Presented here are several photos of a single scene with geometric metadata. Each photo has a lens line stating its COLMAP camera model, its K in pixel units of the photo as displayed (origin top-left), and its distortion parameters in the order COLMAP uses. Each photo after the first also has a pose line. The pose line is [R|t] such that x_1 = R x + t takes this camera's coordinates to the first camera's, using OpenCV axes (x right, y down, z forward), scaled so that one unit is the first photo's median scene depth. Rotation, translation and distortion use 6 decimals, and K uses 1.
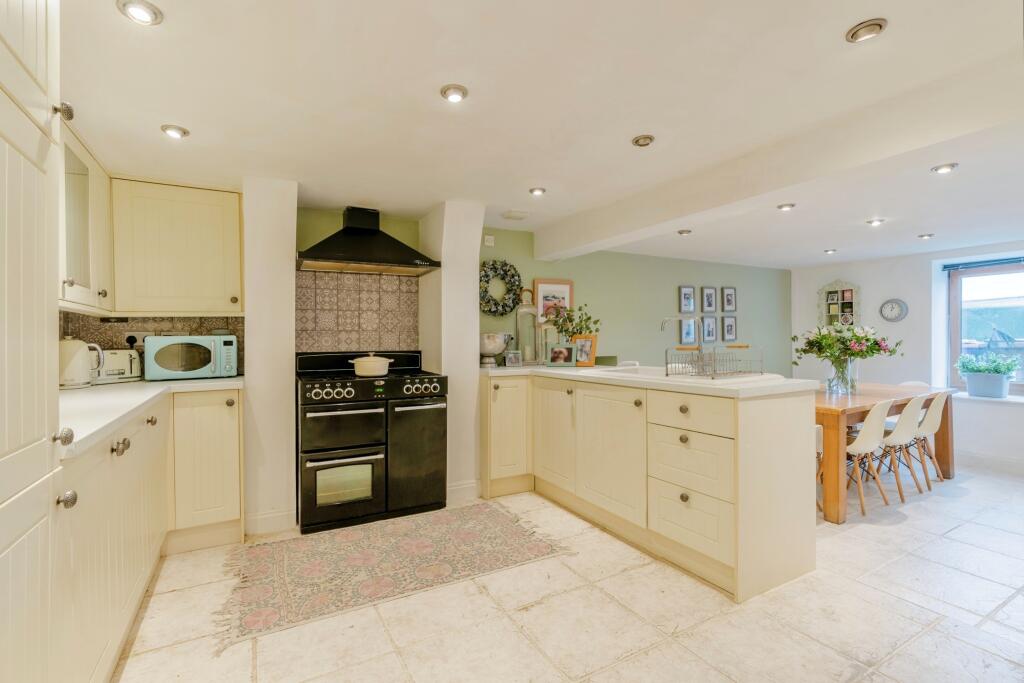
lens RADIAL K [[470.7, 0, 507.4], [0, 470.7, 339.2], [0, 0, 1]] dist [-0.001718, 0.000732]
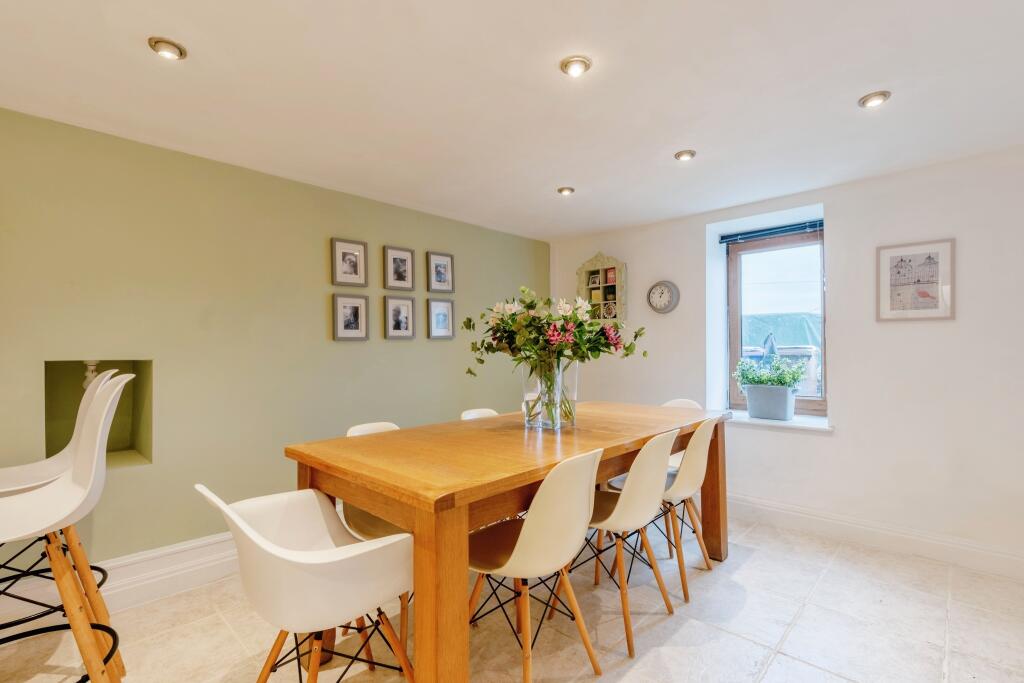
lens RADIAL K [[470.7, 0, 514.9], [0, 470.7, 346.2], [0, 0, 1]] dist [-0.001718, 0.000732]
pose [[0.956754, 0.009851, 0.290733, 0.582408], [-0.004628, 0.999815, -0.018648, 0.037529], [-0.290863, 0.016496, 0.956622, 0.564855]]
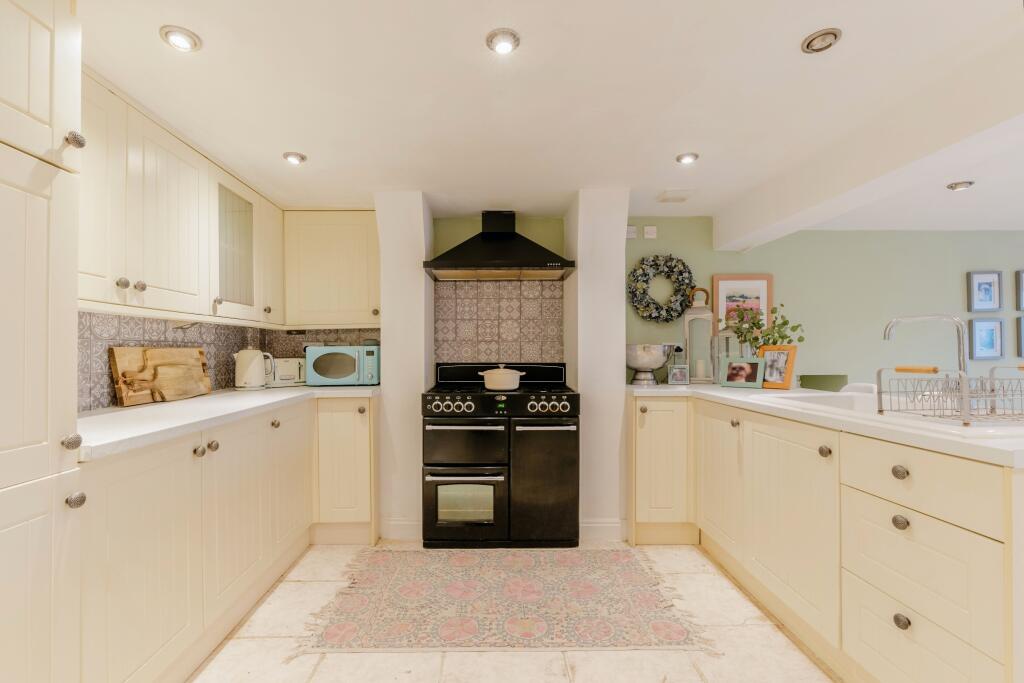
lens RADIAL K [[470.7, 0, 512.7], [0, 470.7, 346.7], [0, 0, 1]] dist [-0.001718, 0.000732]
pose [[0.886263, 0.002826, -0.463174, 0.147391], [-0.005012, 0.999981, -0.003488, -0.003265], [0.463155, 0.005413, 0.886261, 0.168906]]
